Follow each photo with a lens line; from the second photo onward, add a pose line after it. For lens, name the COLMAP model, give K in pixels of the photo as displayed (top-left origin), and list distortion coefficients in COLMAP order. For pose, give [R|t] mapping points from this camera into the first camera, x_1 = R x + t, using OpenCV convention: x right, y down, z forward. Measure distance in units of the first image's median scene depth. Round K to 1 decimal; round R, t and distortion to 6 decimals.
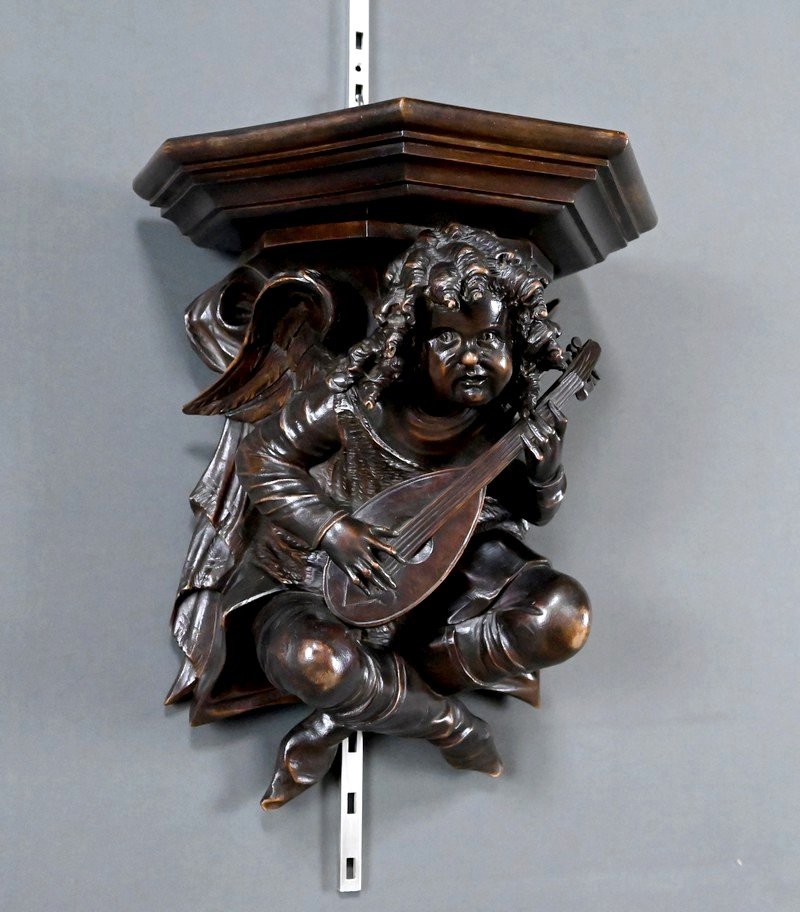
lens RADIAL K [[1226.7, 0, 466.1], [0, 1226.7, 408.8], [0, 0, 1]] dist [-0.002440, -0.002707]
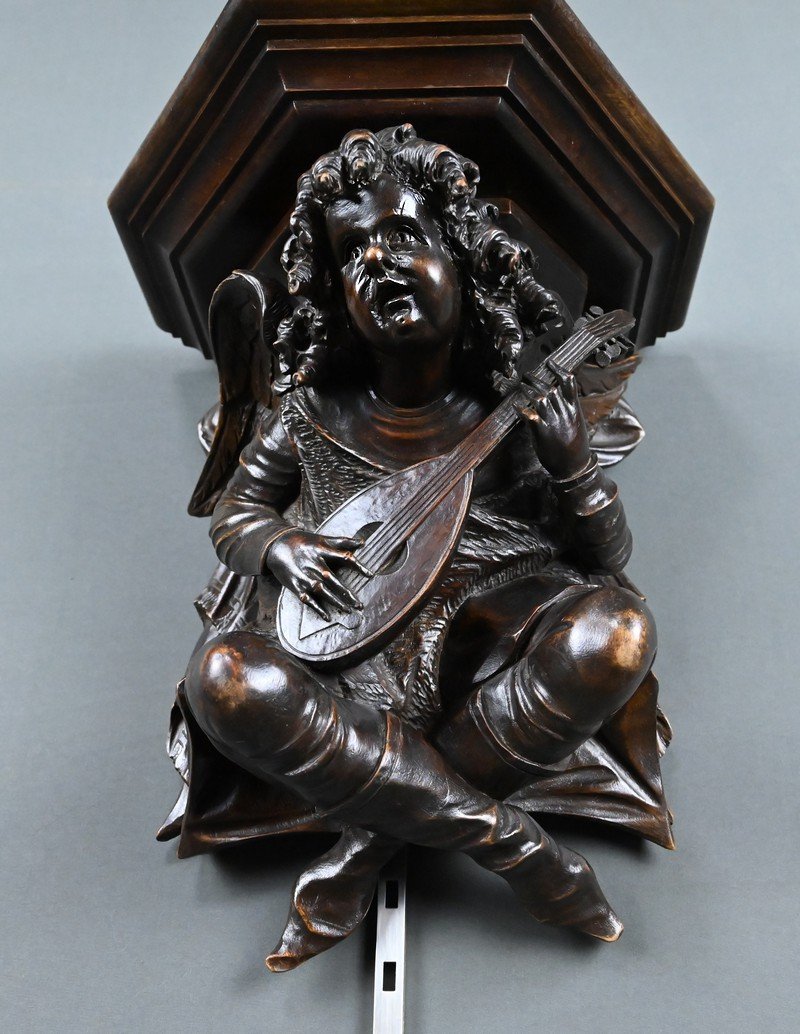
lens RADIAL K [[1098.5, 0, 436.5], [0, 1098.5, 594.9], [0, 0, 1]] dist [0.000263, -0.004463]
pose [[0.911839, -0.190924, -0.363451, 0.228857], [0.068176, 0.943411, -0.324542, 0.355430], [0.404847, 0.271151, 0.873256, 0.416056]]
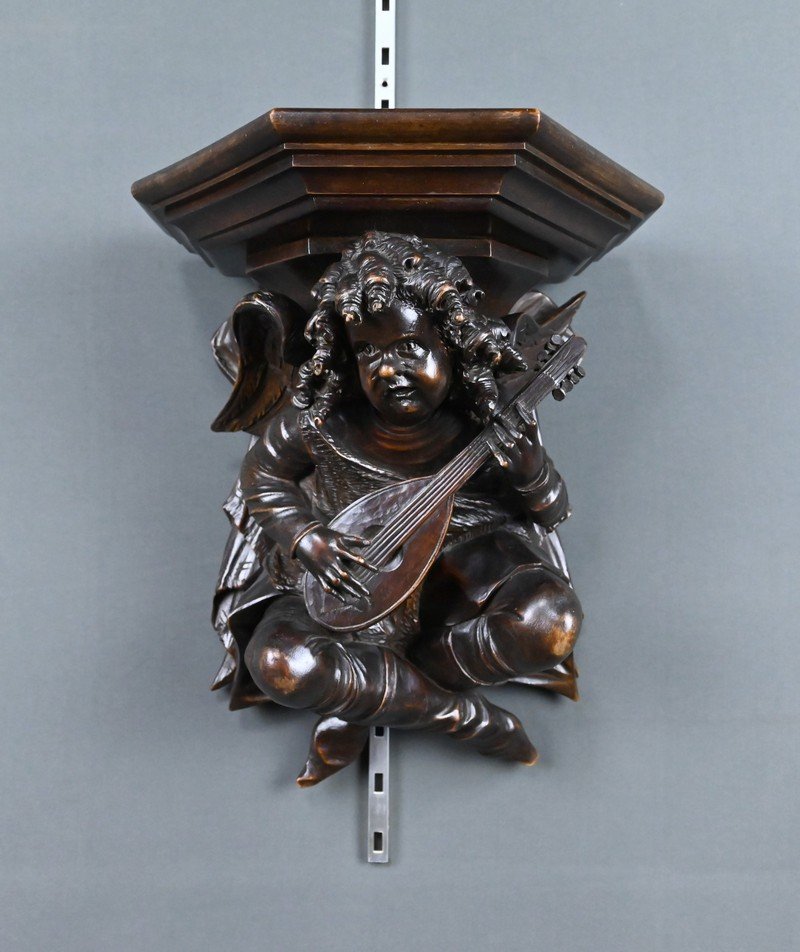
lens RADIAL K [[1012.3, 0, 400.0], [0, 1012.3, 476.0], [0, 0, 1]] dist [0.001657, -0.002854]
pose [[0.933754, -0.029462, -0.356701, 0.268747], [0.060894, 0.995153, 0.077211, -0.017428], [0.352697, -0.093817, 0.931023, 0.221743]]
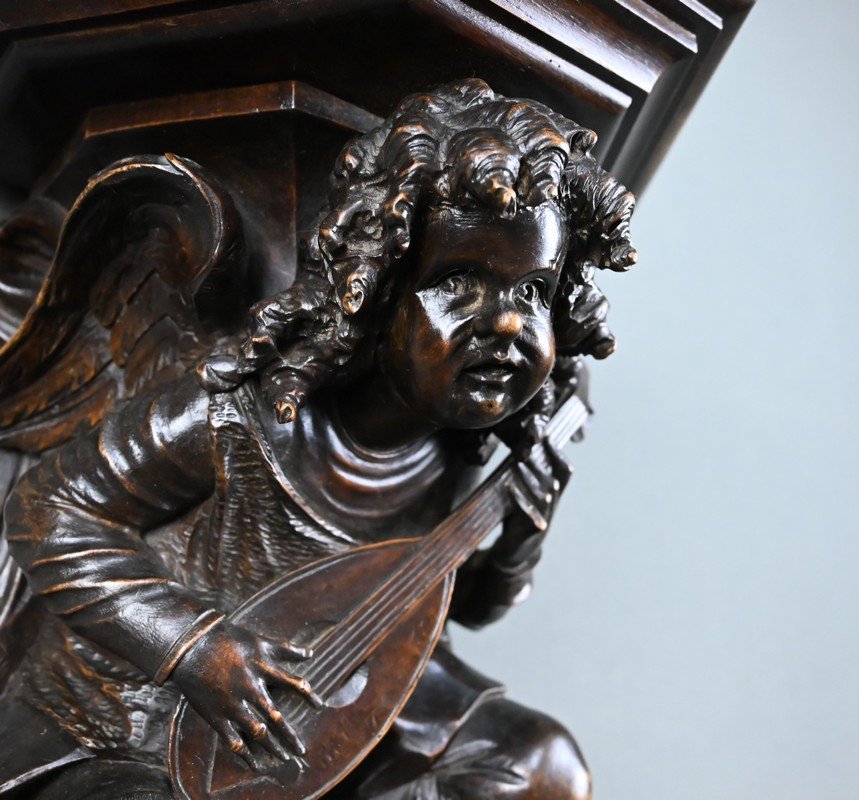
lens RADIAL K [[891.1, 0, 390.4], [0, 891.1, 451.5], [0, 0, 1]] dist [-0.001178, -0.009360]
pose [[0.970594, 0.054284, 0.234524, -0.118326], [-0.037390, 0.996415, -0.075895, 0.039415], [-0.237803, 0.064894, 0.969143, 0.585155]]
